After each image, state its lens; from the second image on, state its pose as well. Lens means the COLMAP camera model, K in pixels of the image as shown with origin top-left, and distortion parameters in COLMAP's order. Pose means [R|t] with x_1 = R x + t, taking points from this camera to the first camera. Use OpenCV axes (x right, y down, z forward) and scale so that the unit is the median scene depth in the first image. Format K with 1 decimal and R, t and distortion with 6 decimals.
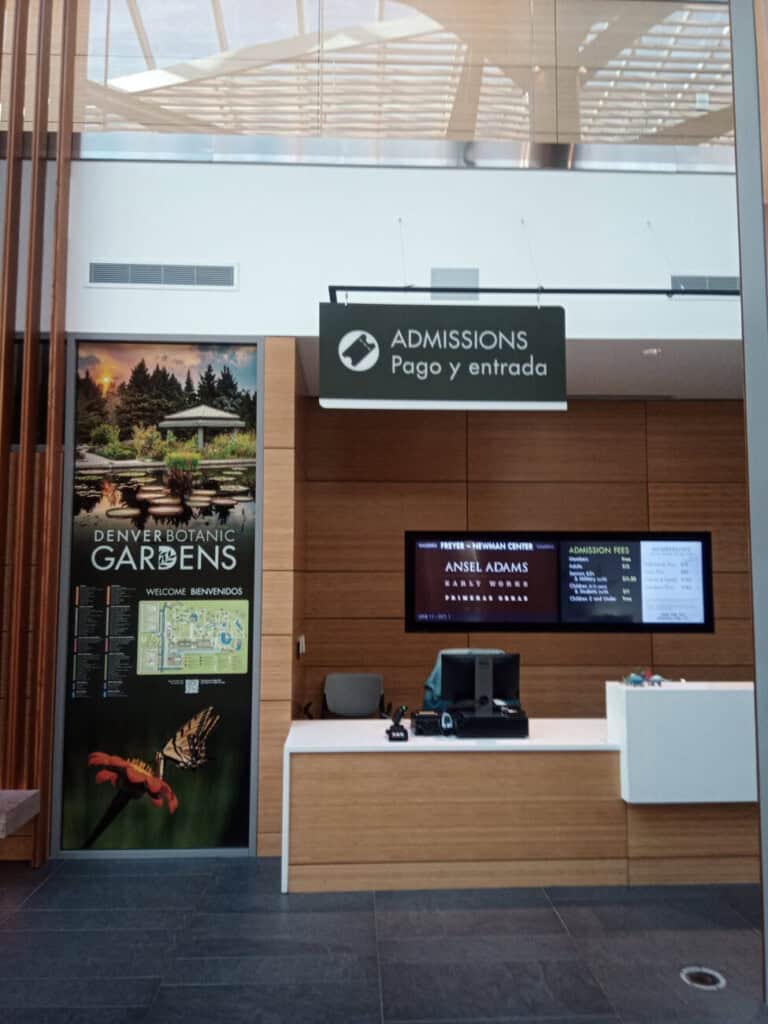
lens RADIAL K [[774.1, 0, 385.0], [0, 774.1, 508.5], [0, 0, 1]] dist [0.023256, -0.032864]
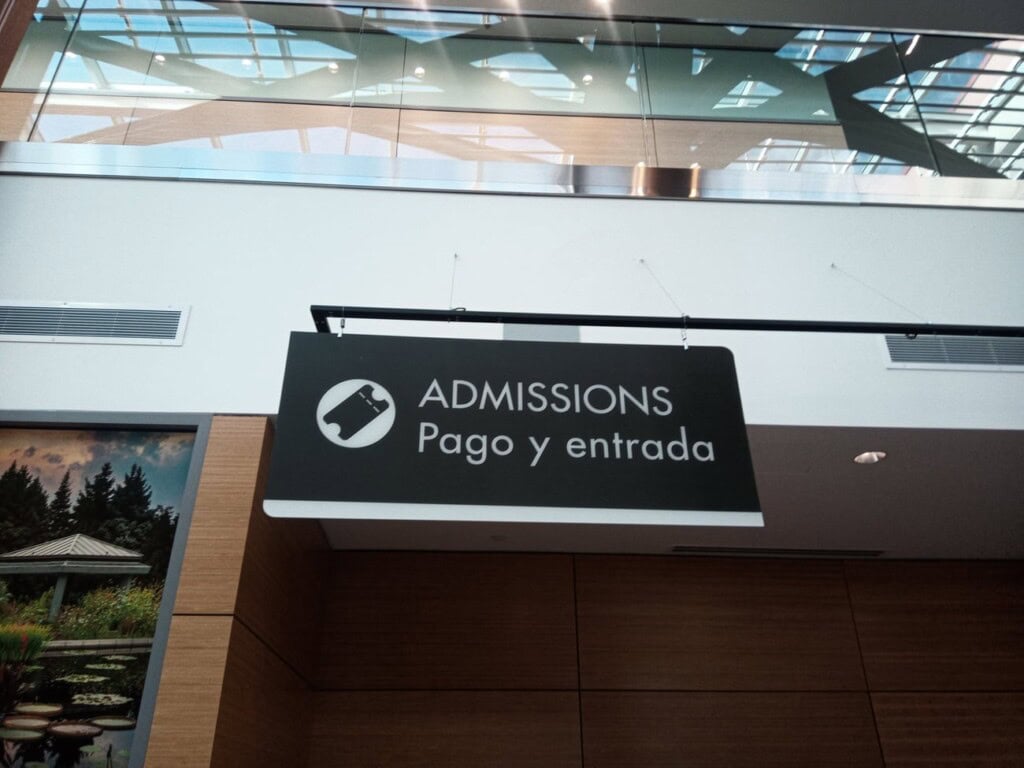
lens RADIAL K [[774.1, 0, 510.9], [0, 774.1, 380.9], [0, 0, 1]] dist [0.023256, -0.032864]
pose [[0.999578, 0.010455, 0.027109, 0.050672], [0.002033, 0.905563, -0.424206, 0.000455], [-0.028984, 0.424082, 0.905160, 0.458144]]
